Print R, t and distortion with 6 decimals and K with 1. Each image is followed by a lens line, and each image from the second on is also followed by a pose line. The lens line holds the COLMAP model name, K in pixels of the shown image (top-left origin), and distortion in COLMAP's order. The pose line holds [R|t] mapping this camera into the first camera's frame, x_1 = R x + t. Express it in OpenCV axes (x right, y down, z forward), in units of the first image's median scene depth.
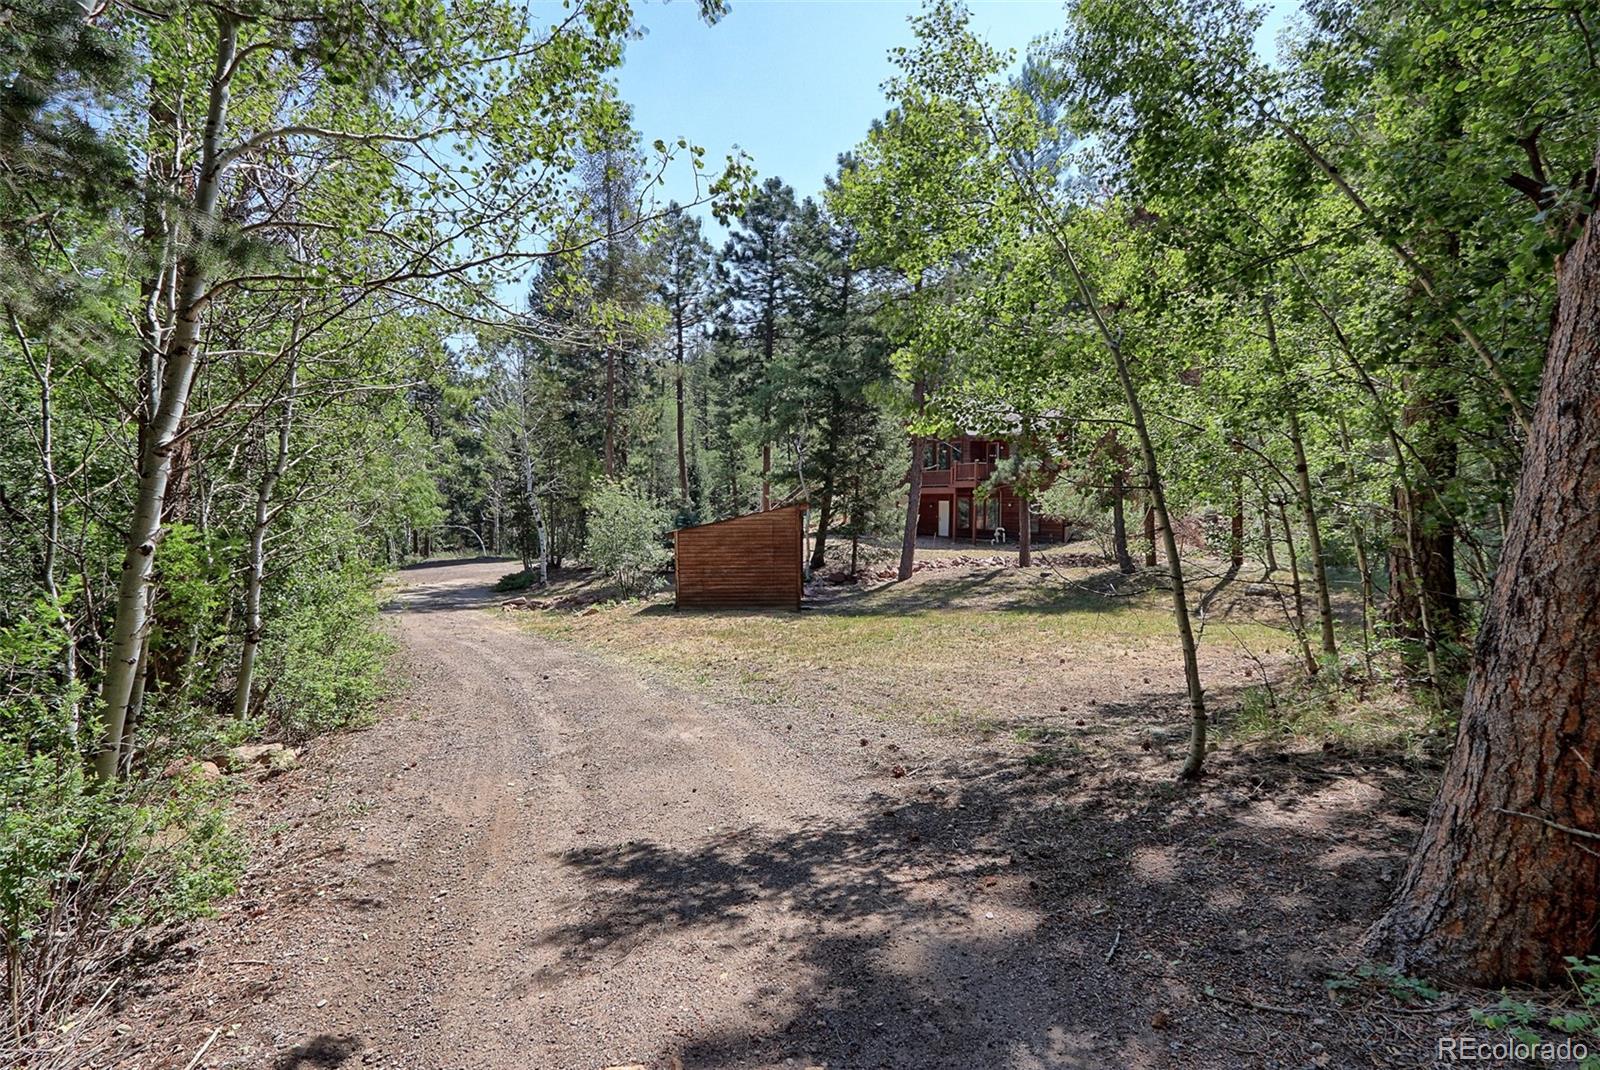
lens RADIAL K [[753.7, 0, 787.8], [0, 753.7, 544.8], [0, 0, 1]] dist [-0.000727, 0.000360]
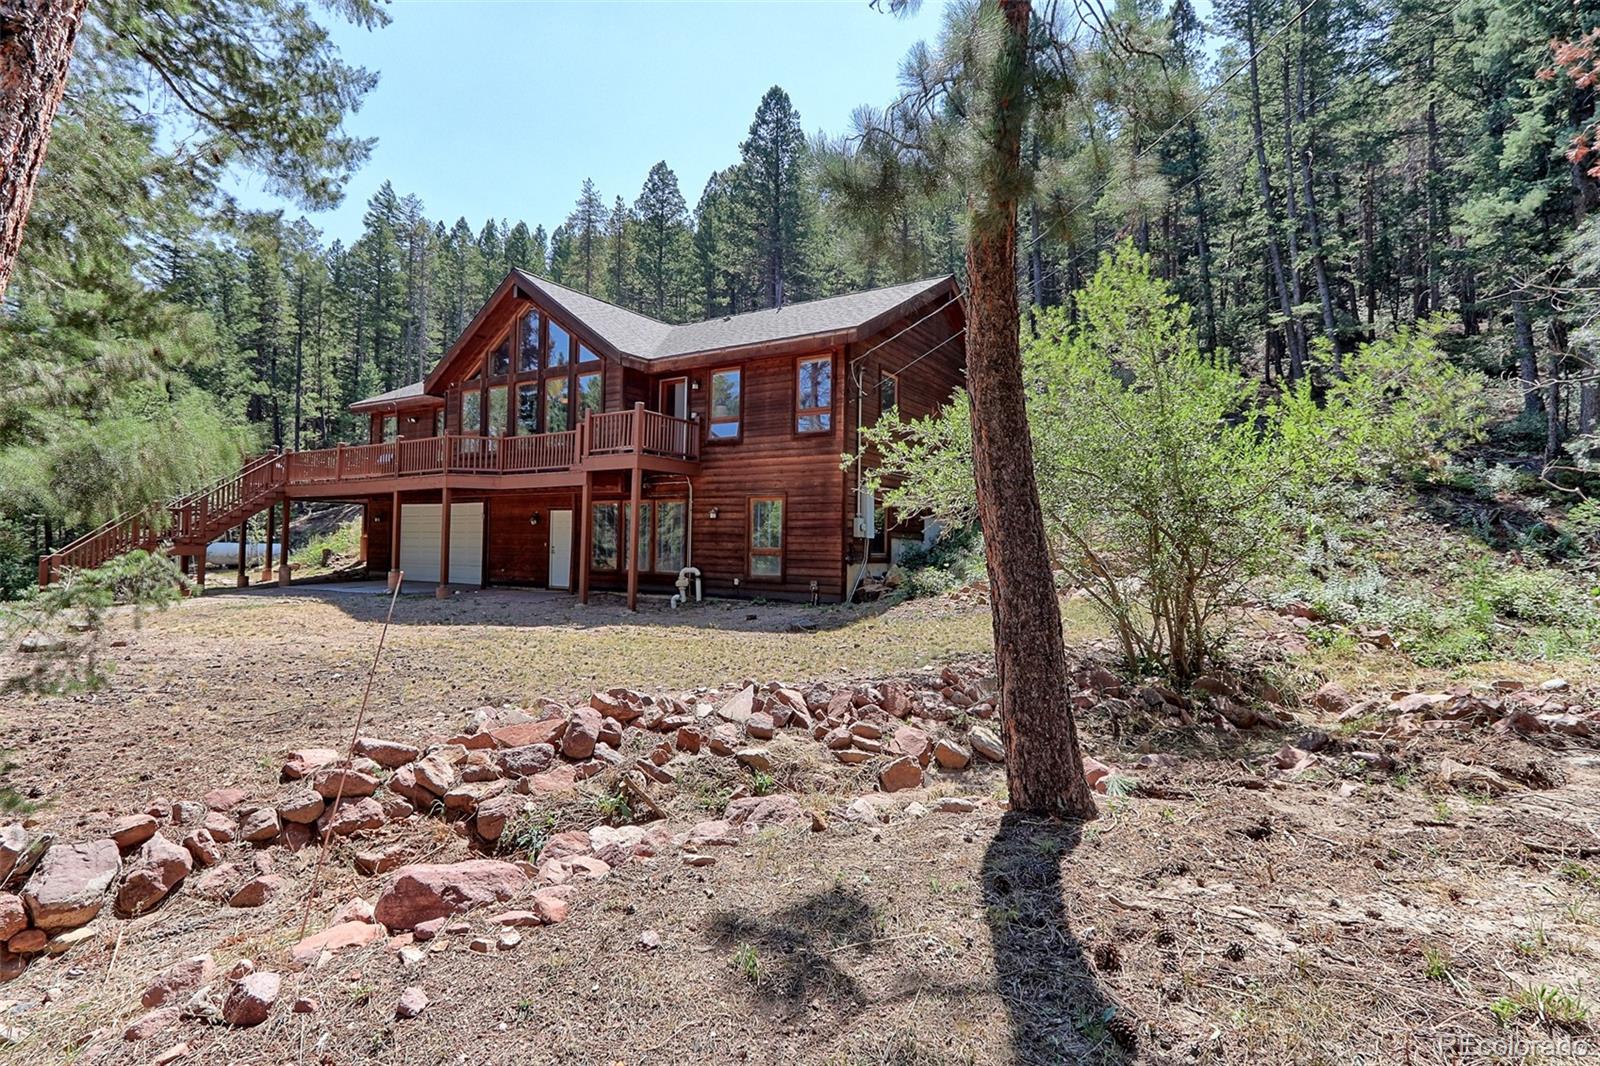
lens RADIAL K [[823.3, 0, 805.5], [0, 823.3, 529.2], [0, 0, 1]] dist [0.020897, -0.000685]
pose [[0.890805, 0.025799, 0.453652, 0.161618], [0.010979, 0.996873, -0.078250, -0.009153], [-0.454252, 0.074686, 0.887737, 0.705654]]
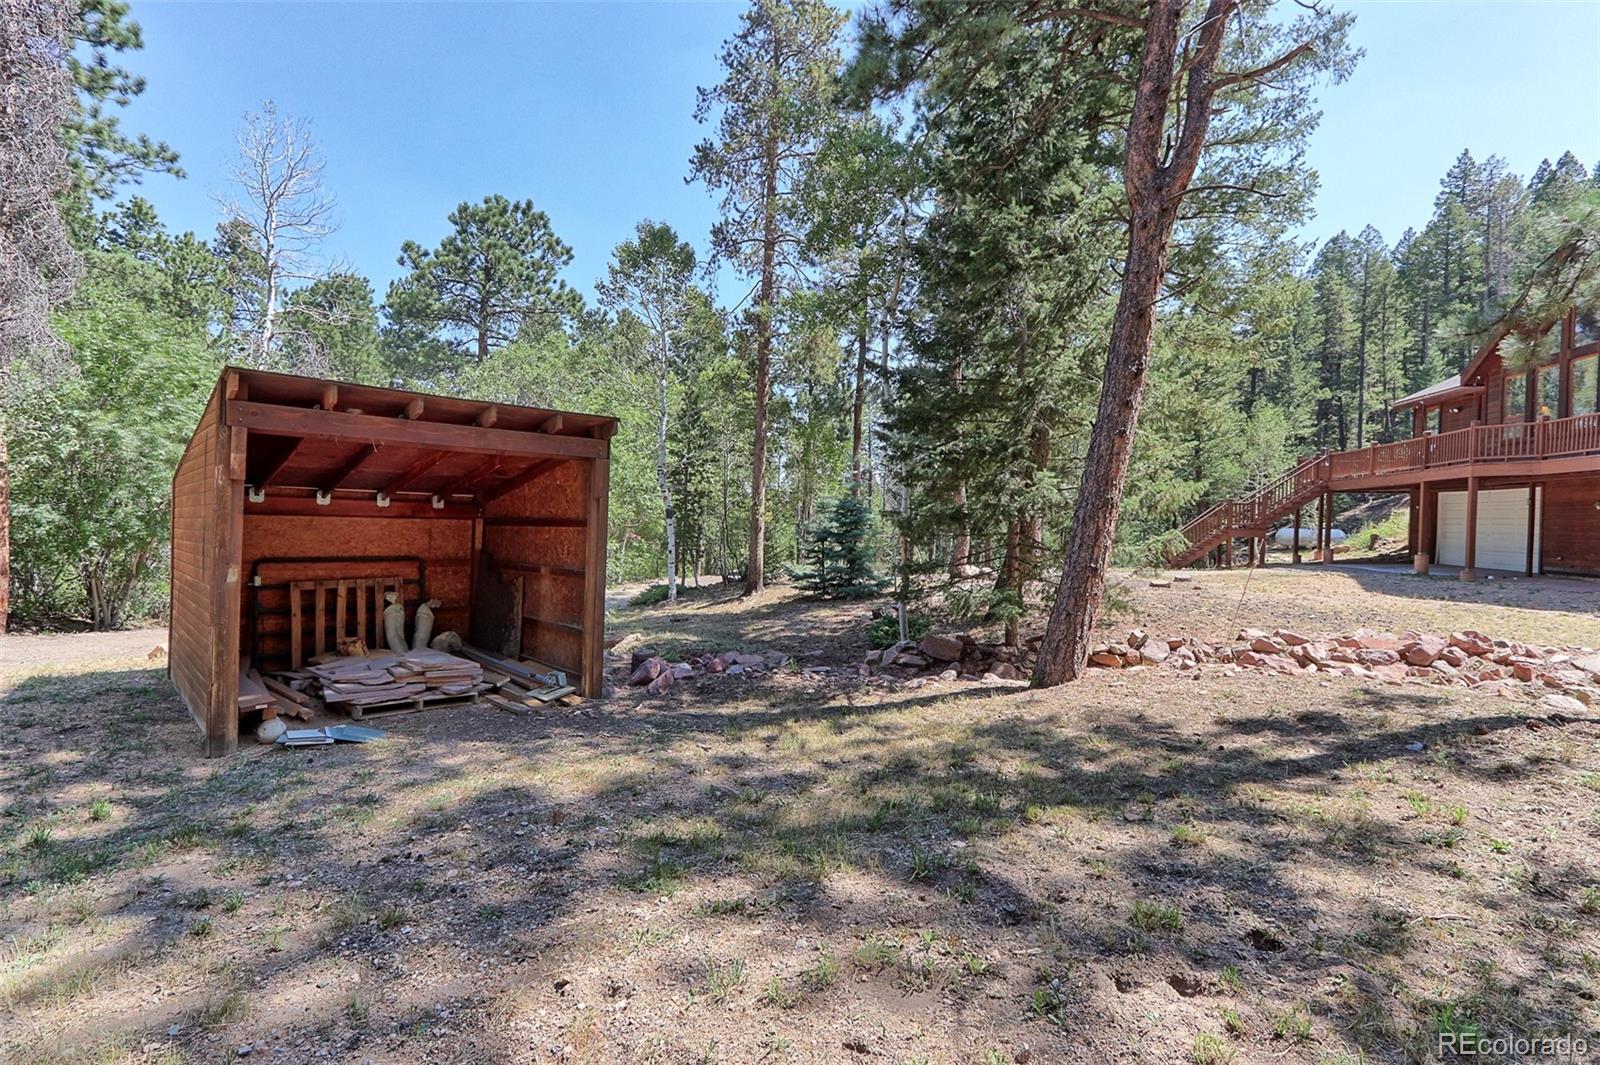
lens RADIAL K [[753.7, 0, 802.2], [0, 753.7, 532.2], [0, 0, 1]] dist [-0.000727, 0.000360]
pose [[0.746477, 0.025890, -0.664907, 0.211426], [-0.057587, 0.998007, -0.025791, -0.000828], [0.662914, 0.057542, 0.746481, 0.563464]]
